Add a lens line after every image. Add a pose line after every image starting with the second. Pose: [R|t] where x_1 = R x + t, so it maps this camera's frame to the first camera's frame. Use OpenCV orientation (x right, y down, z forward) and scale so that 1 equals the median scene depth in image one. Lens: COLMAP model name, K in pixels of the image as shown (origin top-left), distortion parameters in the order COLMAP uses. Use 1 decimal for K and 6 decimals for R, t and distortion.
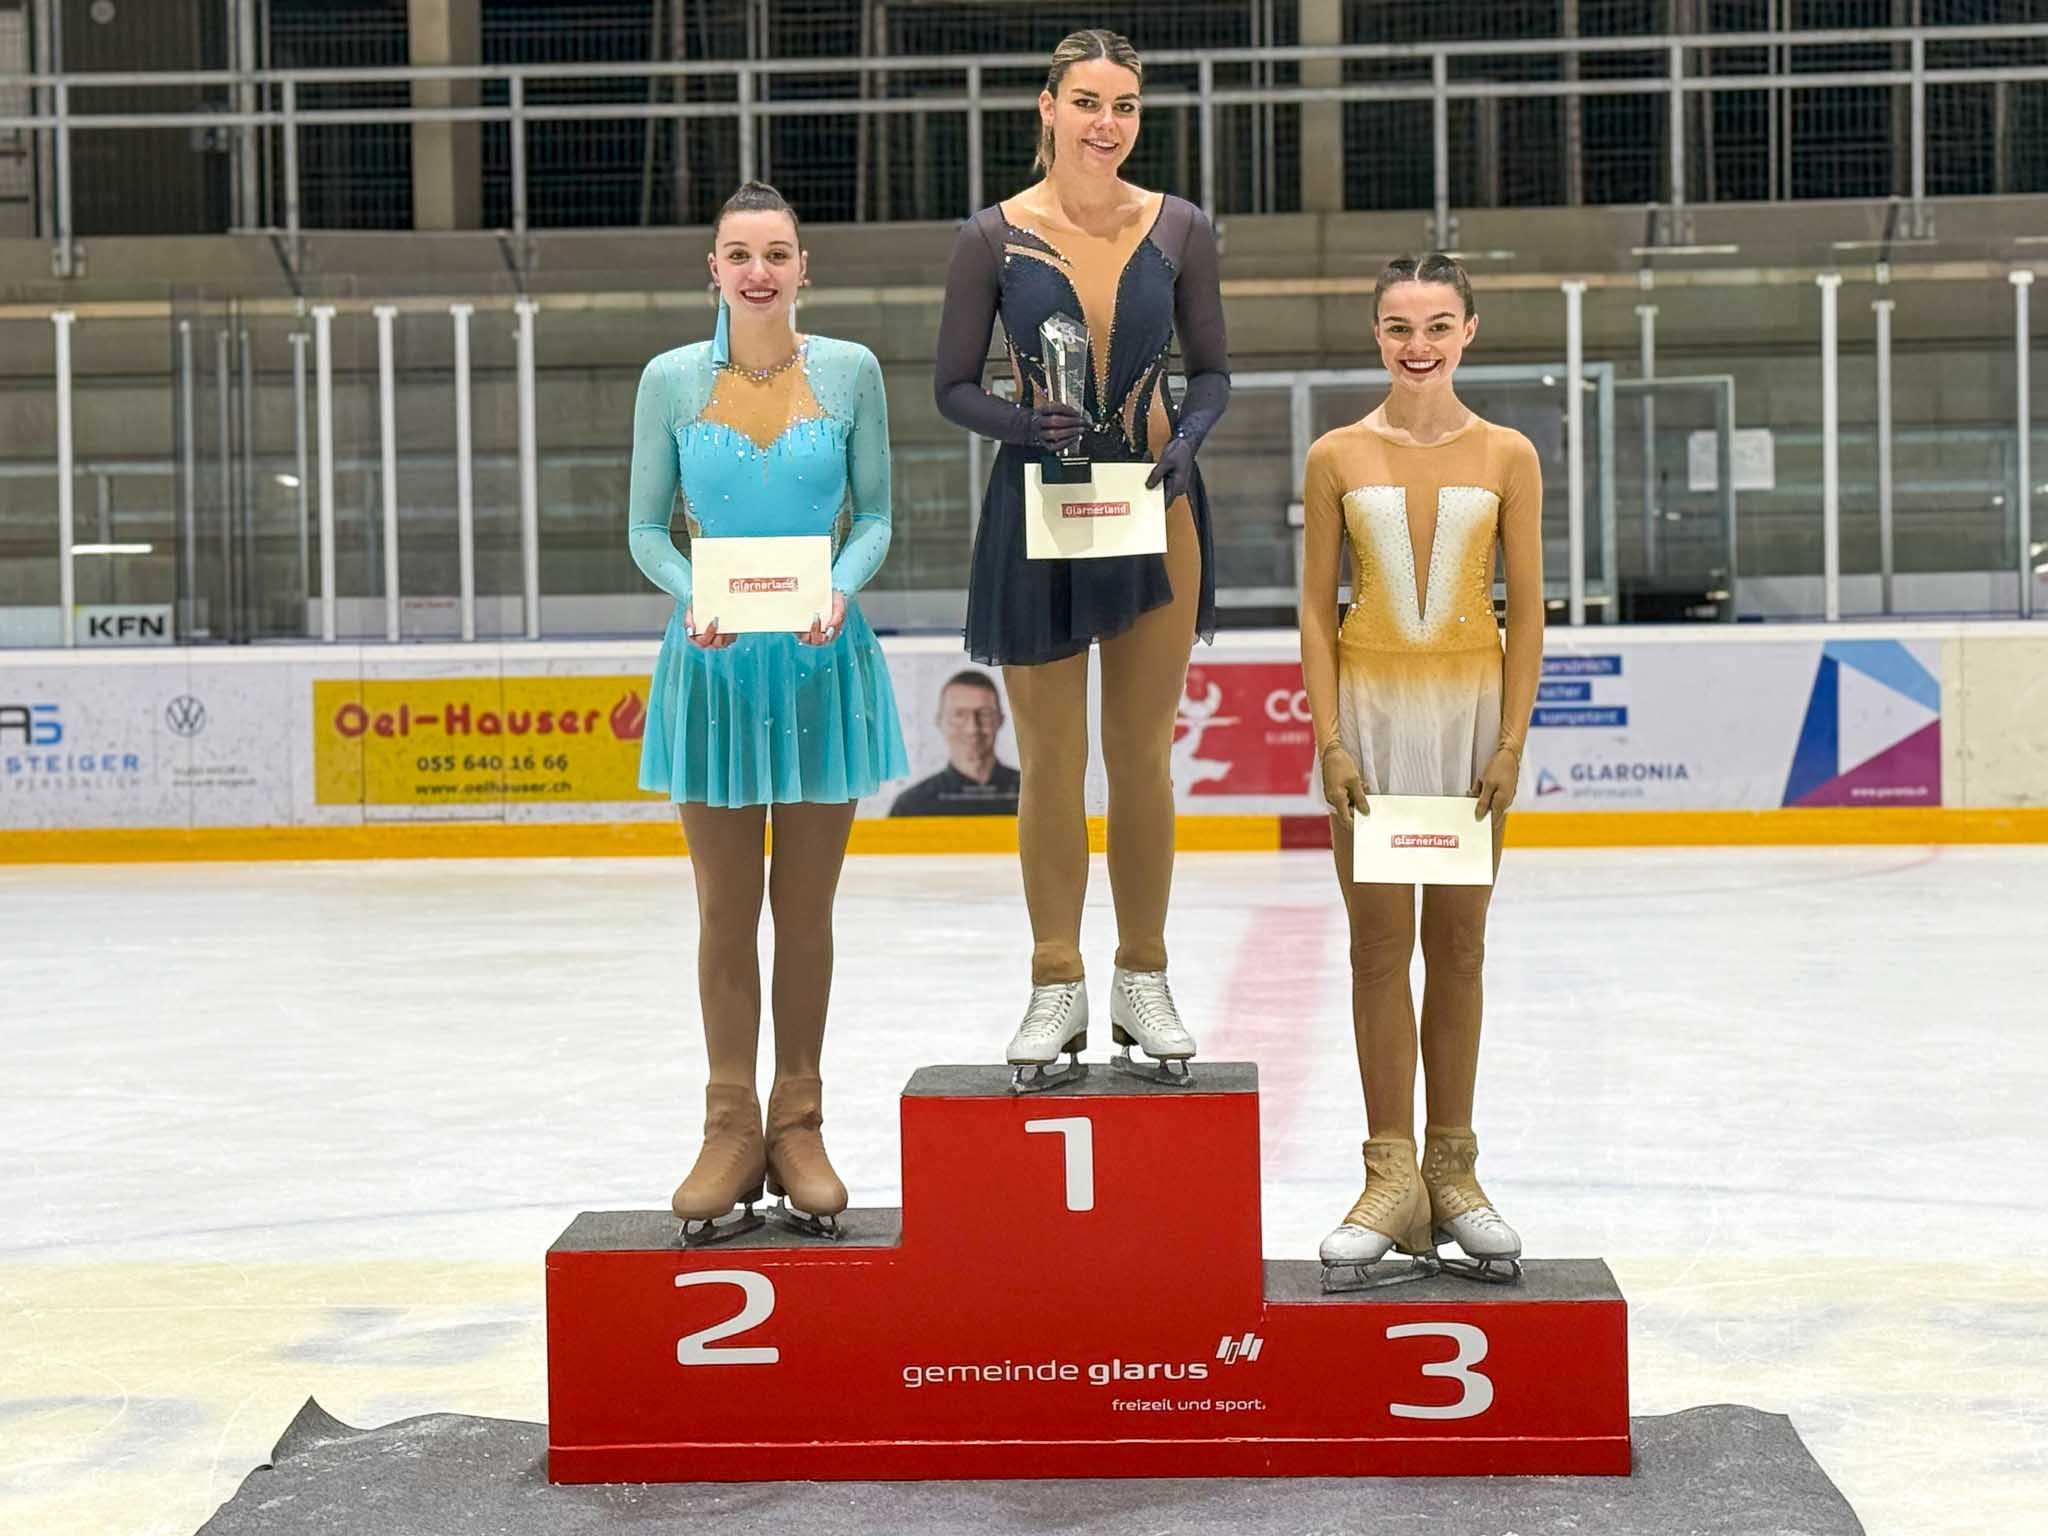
lens RADIAL K [[4315.8, 0, 1005.4], [0, 4315.8, 761.7], [0, 0, 1]] dist [0.223310, 0.000000]
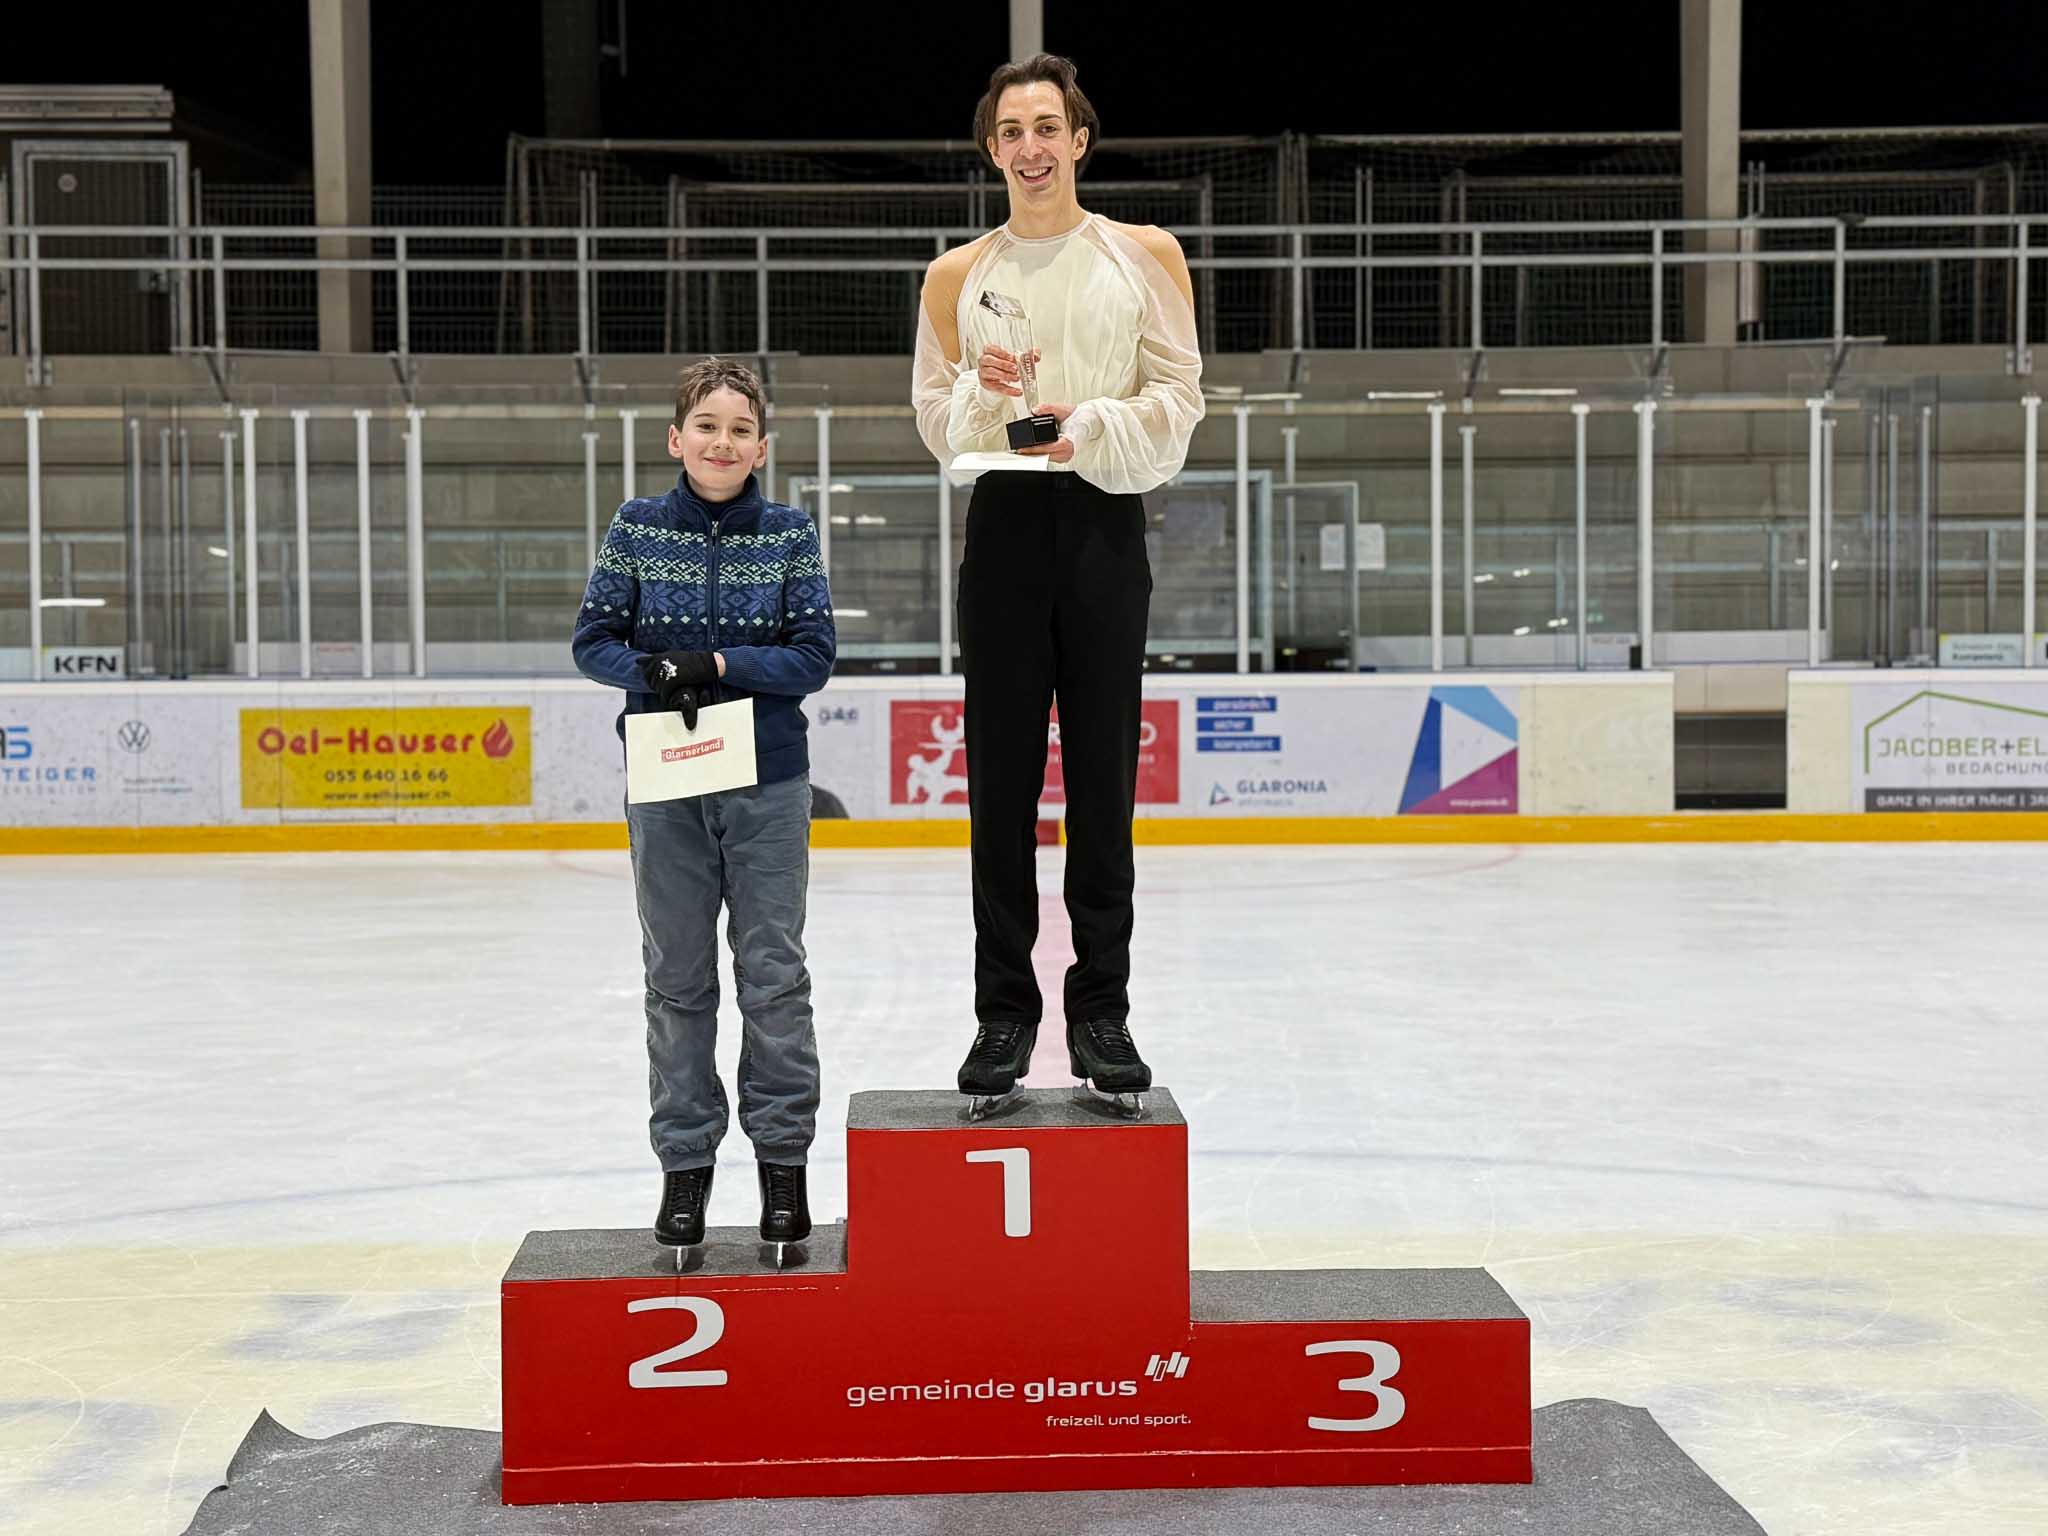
lens RADIAL K [[3286.6, 0, 1043.2], [0, 3286.6, 785.3], [0, 0, 1]] dist [0.196571, 0.000000]
pose [[0.996771, 0.004190, 0.080193, -0.005769], [-0.004490, 0.999984, 0.003562, -0.001224], [-0.080177, -0.003910, 0.996773, 0.028164]]
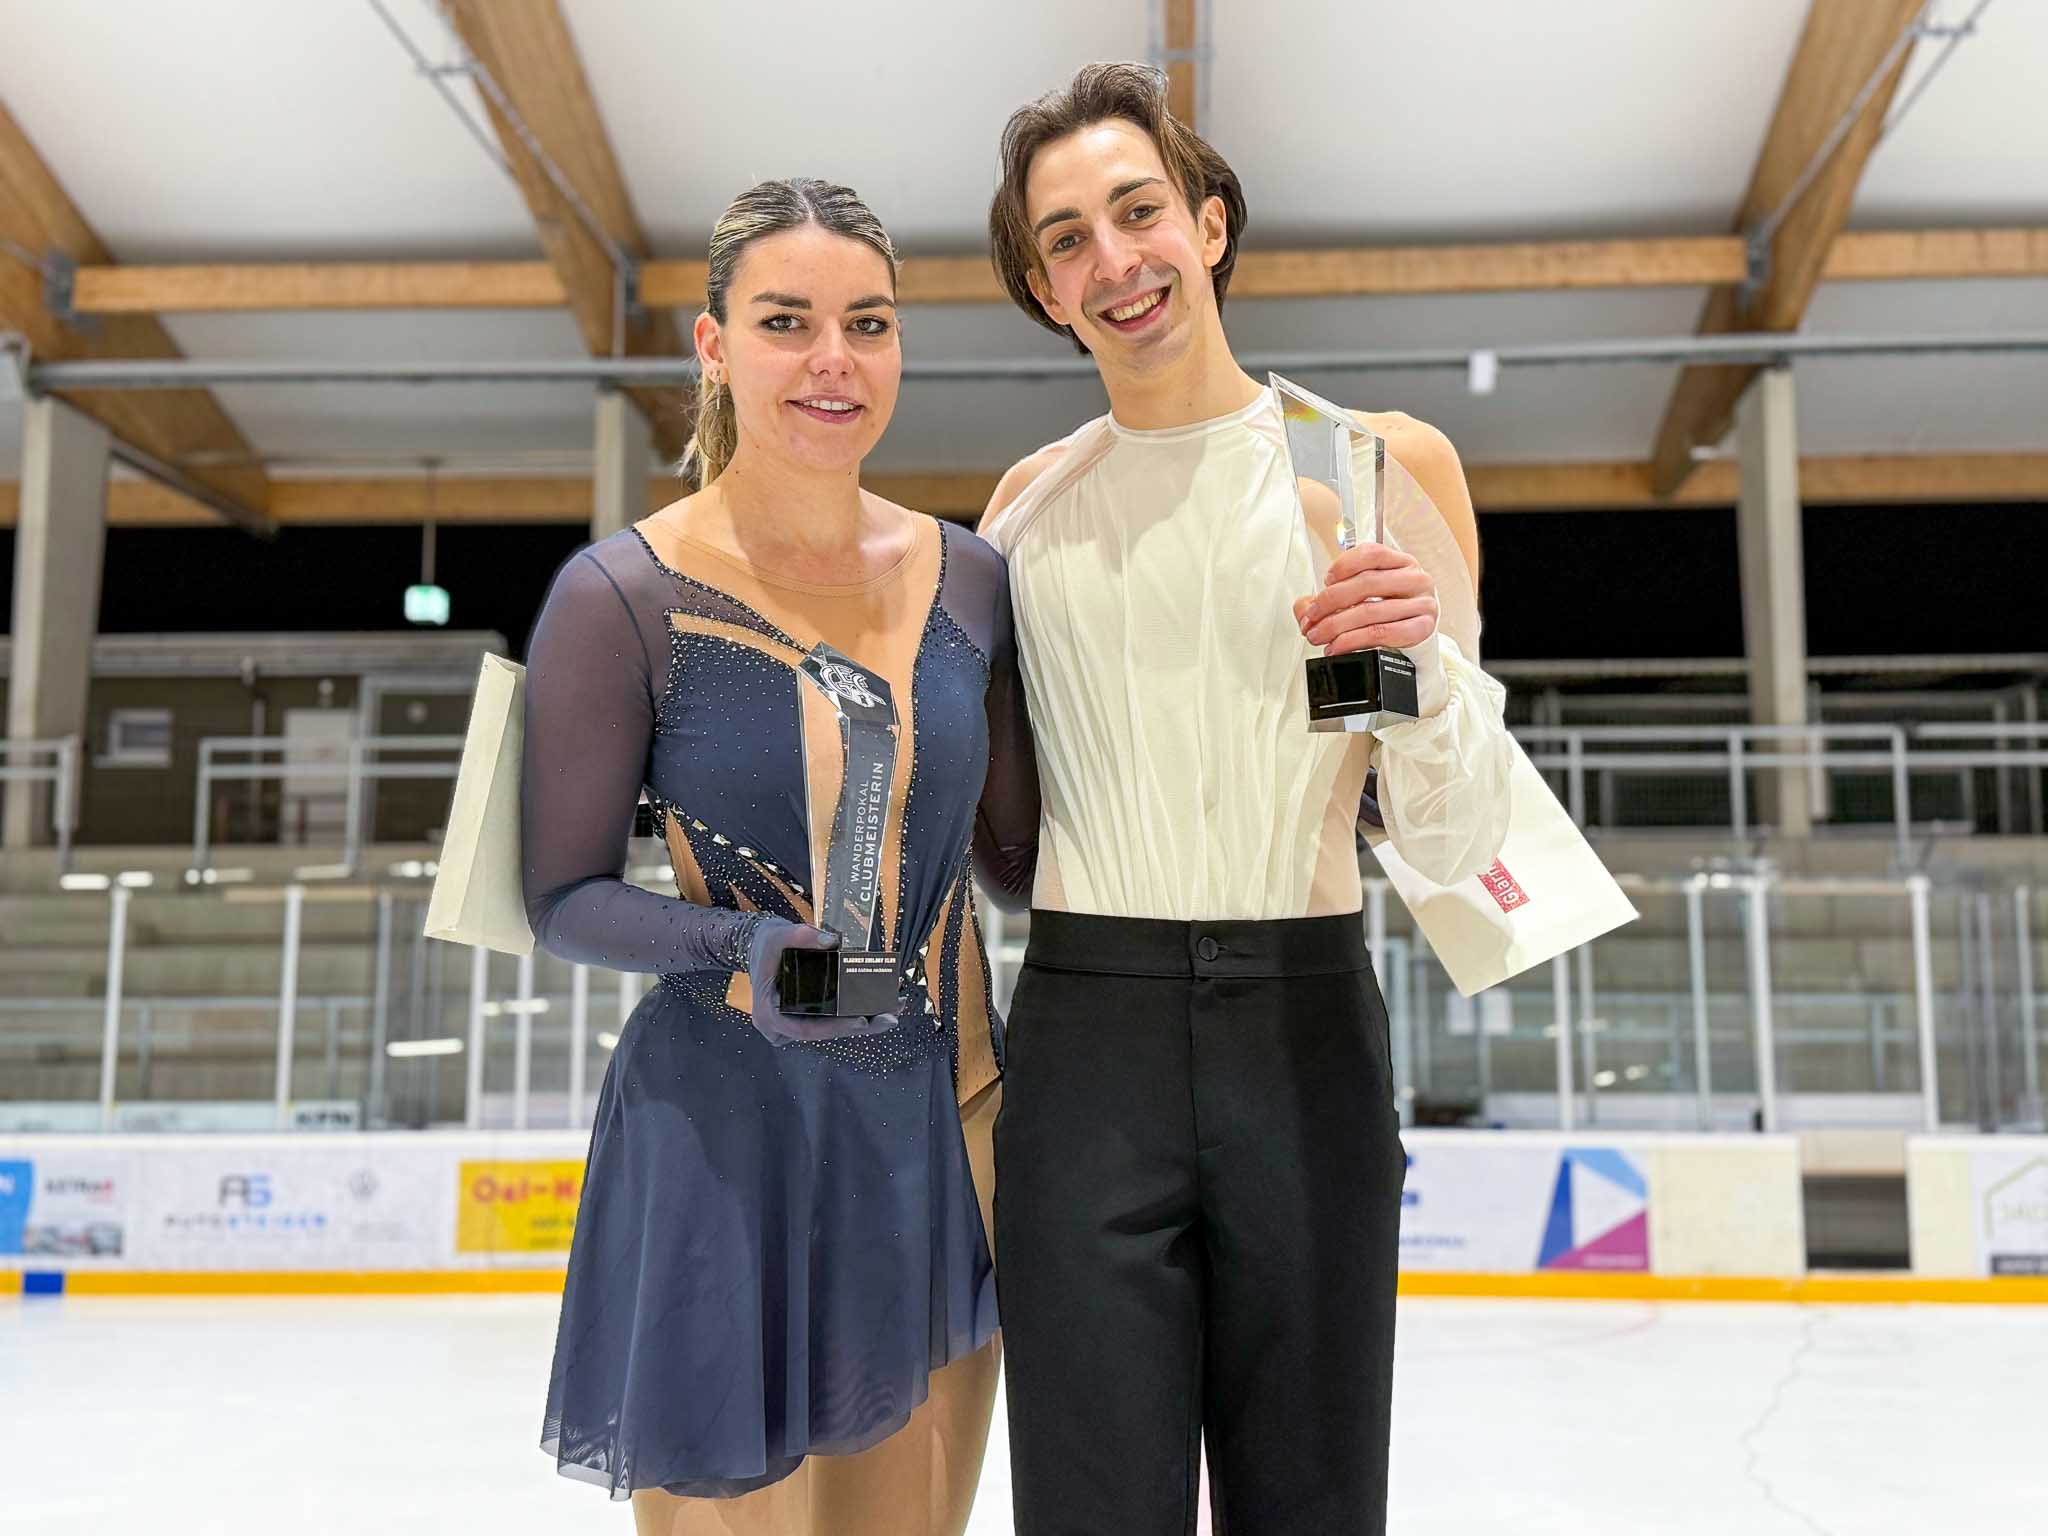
lens RADIAL K [[2182.1, 0, 1037.9], [0, 2182.1, 774.3], [0, 0, 1]] dist [0.071303, 0.000000]
pose [[0.999891, 0.014094, 0.004405, 0.022022], [-0.013118, 0.984791, -0.173246, -0.023950], [-0.006780, 0.173169, 0.984869, 0.339310]]
